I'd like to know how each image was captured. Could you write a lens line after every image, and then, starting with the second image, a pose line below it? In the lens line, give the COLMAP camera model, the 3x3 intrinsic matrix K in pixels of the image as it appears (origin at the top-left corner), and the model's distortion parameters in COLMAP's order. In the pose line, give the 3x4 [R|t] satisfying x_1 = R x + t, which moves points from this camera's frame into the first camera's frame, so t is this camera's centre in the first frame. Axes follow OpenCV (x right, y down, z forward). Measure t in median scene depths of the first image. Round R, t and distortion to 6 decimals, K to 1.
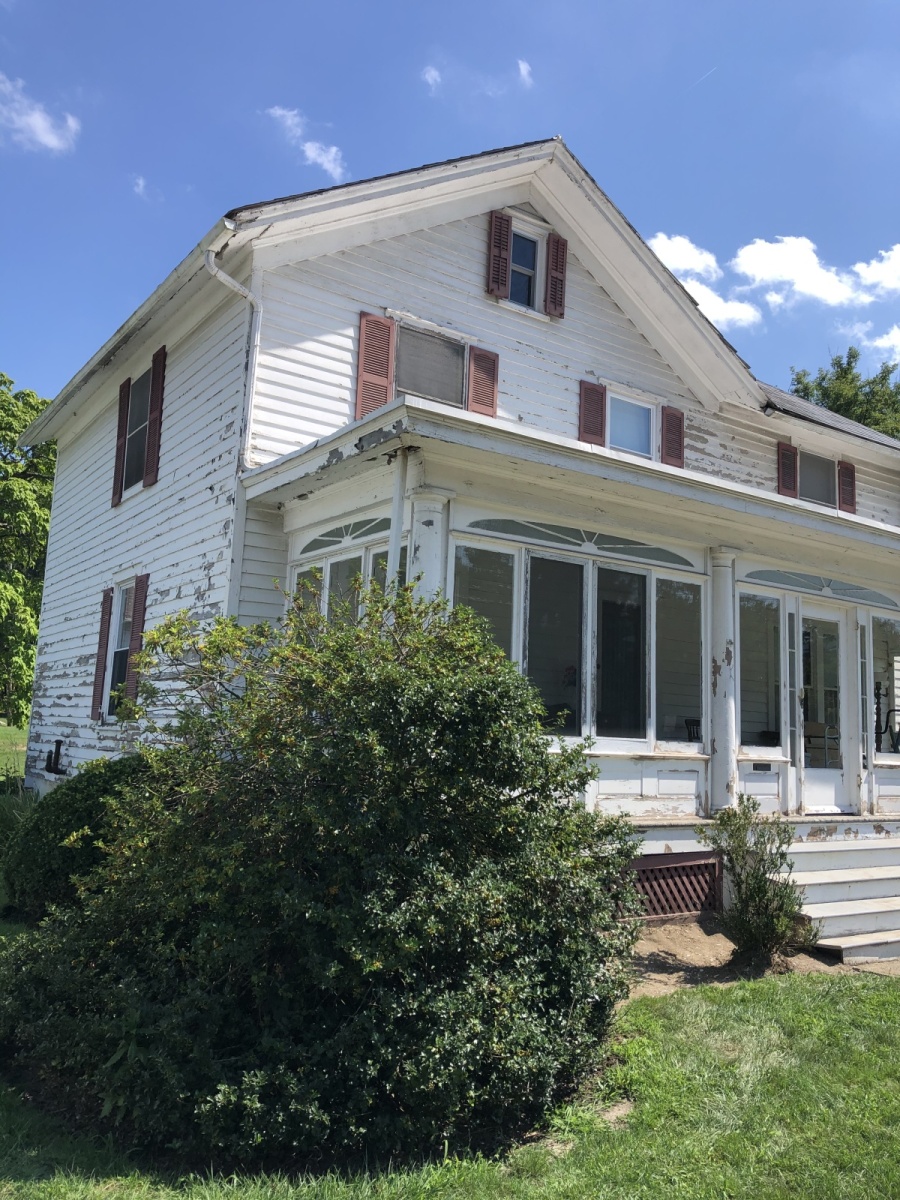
lens RADIAL K [[974.1, 0, 446.2], [0, 974.1, 595.1], [0, 0, 1]] dist [0.030109, -0.004168]
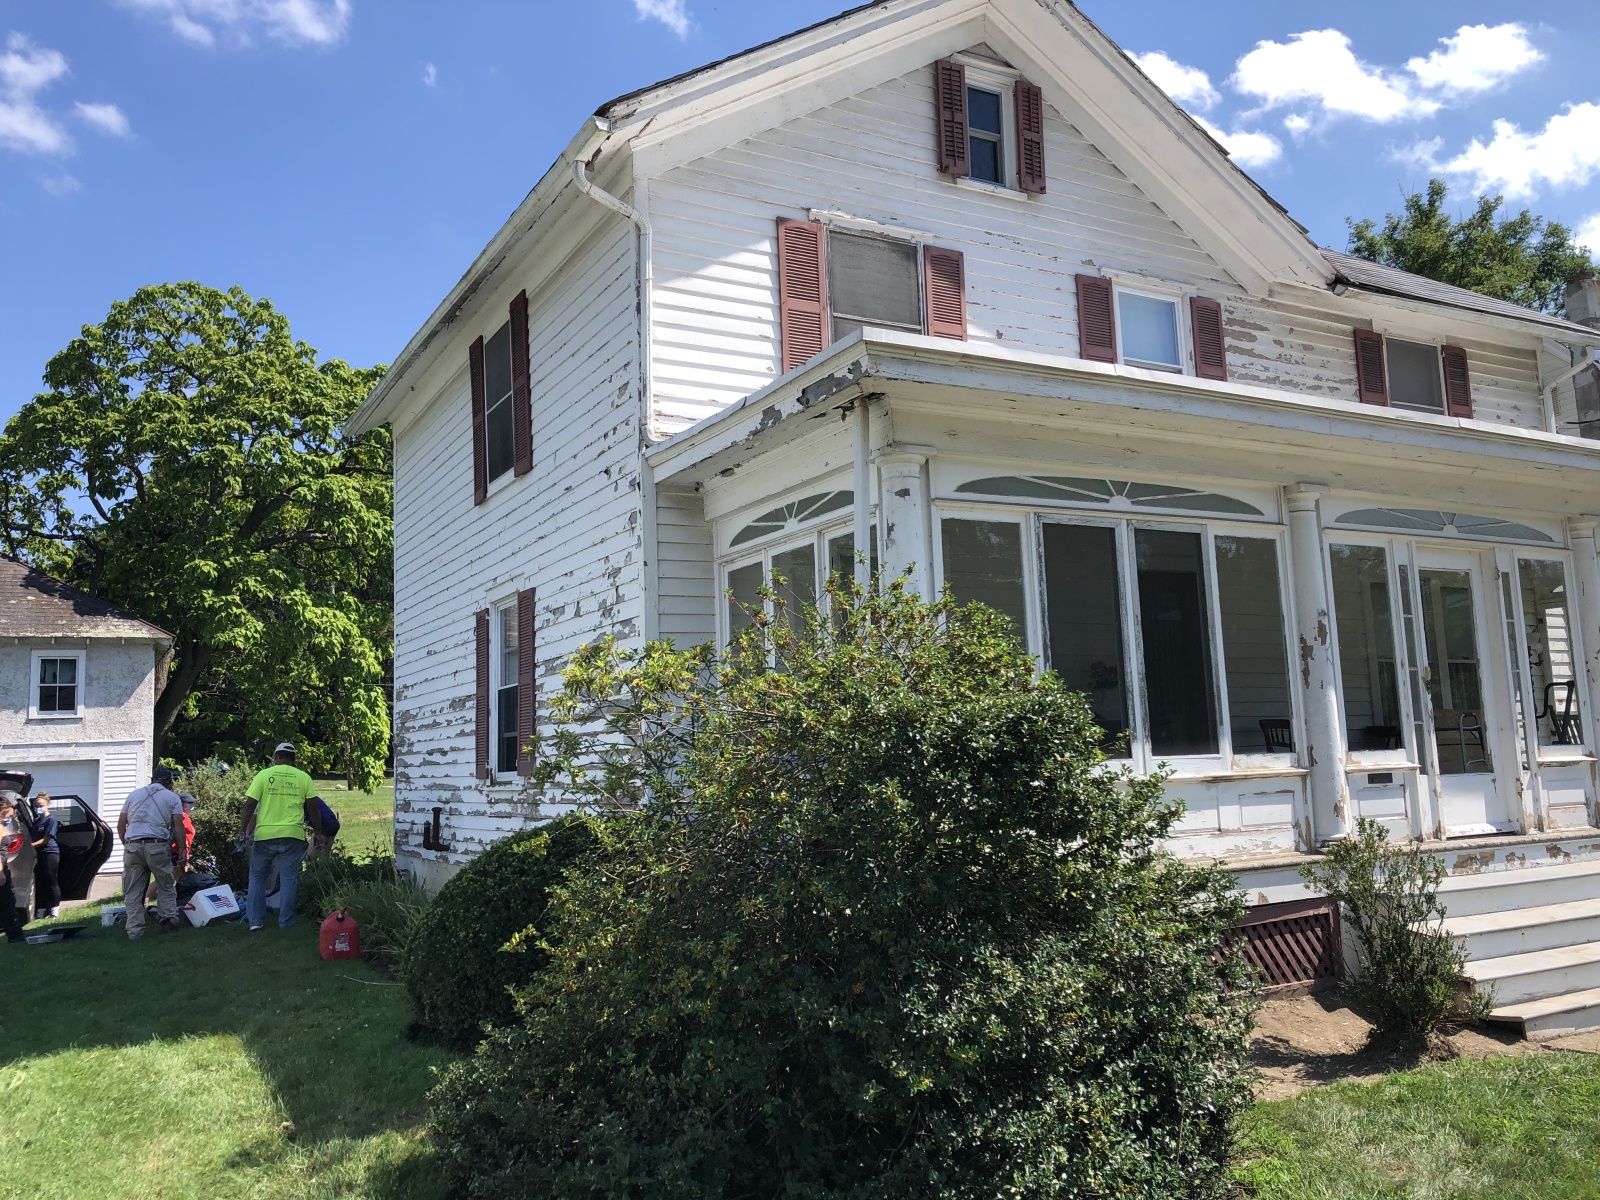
lens RADIAL K [[1291.3, 0, 775.8], [0, 1291.3, 606.4], [0, 0, 1]] dist [0.033910, -0.001657]
pose [[0.992364, -0.086306, -0.088115, -0.028673], [0.088264, 0.995924, 0.018574, -0.010325], [0.086152, -0.026210, 0.995937, -0.006491]]
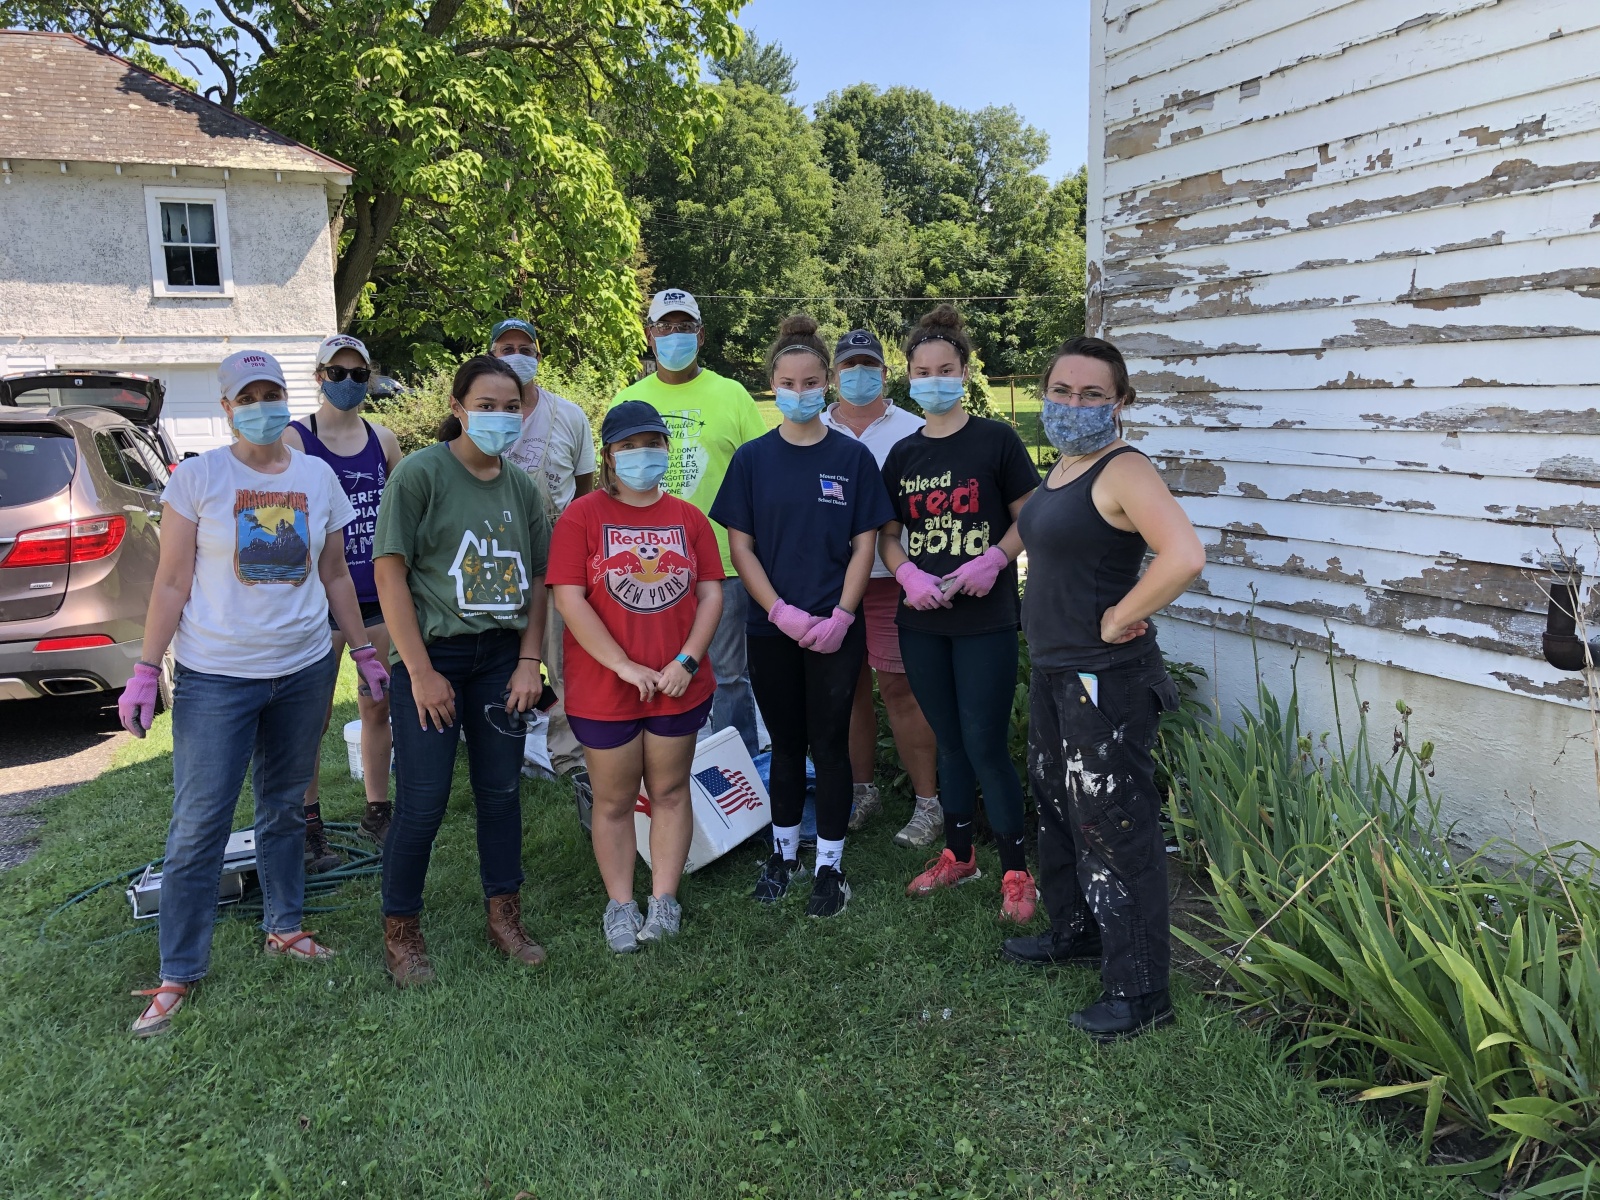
lens RADIAL K [[1298.8, 0, 799.4], [0, 1298.8, 569.2], [0, 0, 1]] dist [0.030109, -0.004168]
pose [[0.981398, -0.037458, -0.188294, -0.695535], [0.087301, 0.960585, 0.263924, 0.106178], [0.170986, -0.275452, 0.945986, 0.993462]]
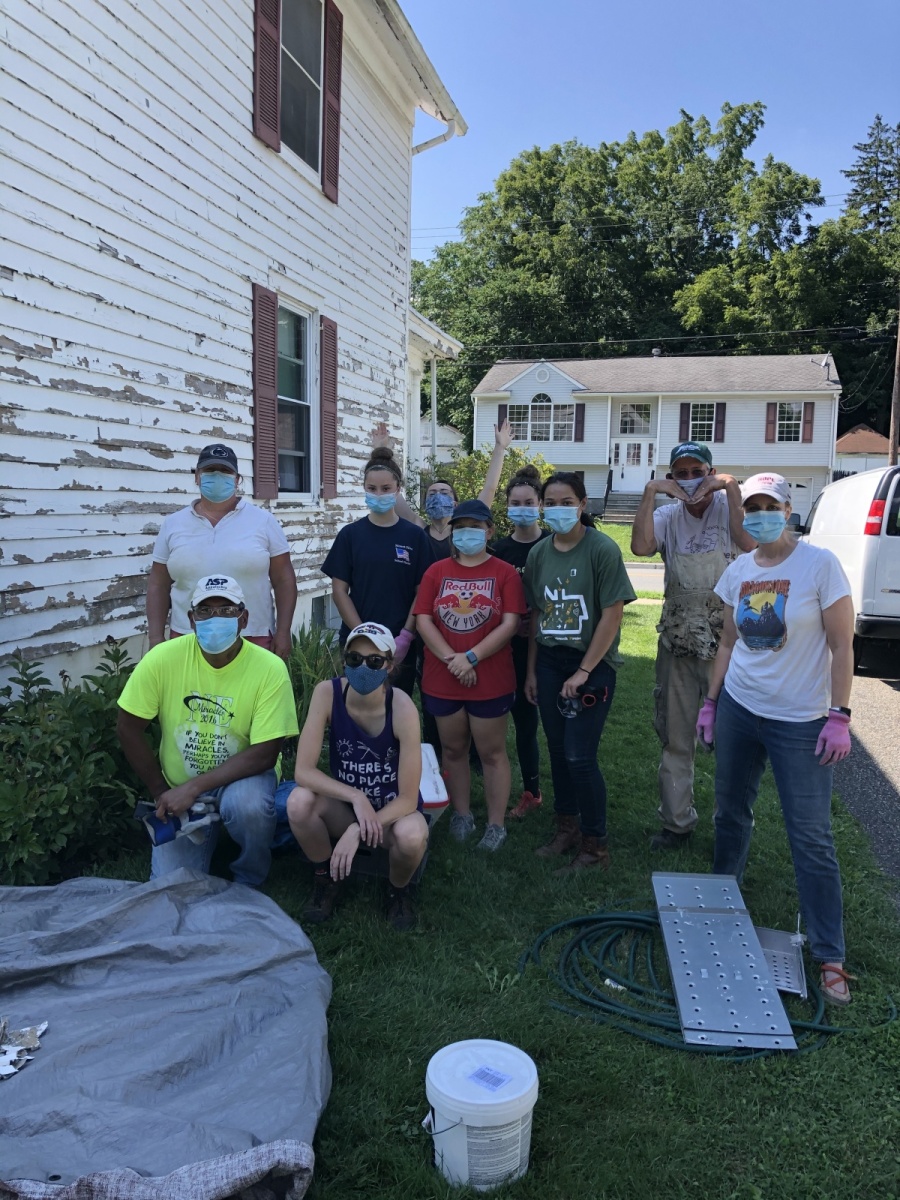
lens RADIAL K [[974.1, 0, 446.2], [0, 974.1, 595.1], [0, 0, 1]] dist [0.030109, -0.004168]
pose [[-0.662207, -0.127217, 0.738443, -1.108773], [-0.152845, 0.987696, 0.033093, 0.180550], [-0.733567, -0.090953, -0.673503, 1.607084]]
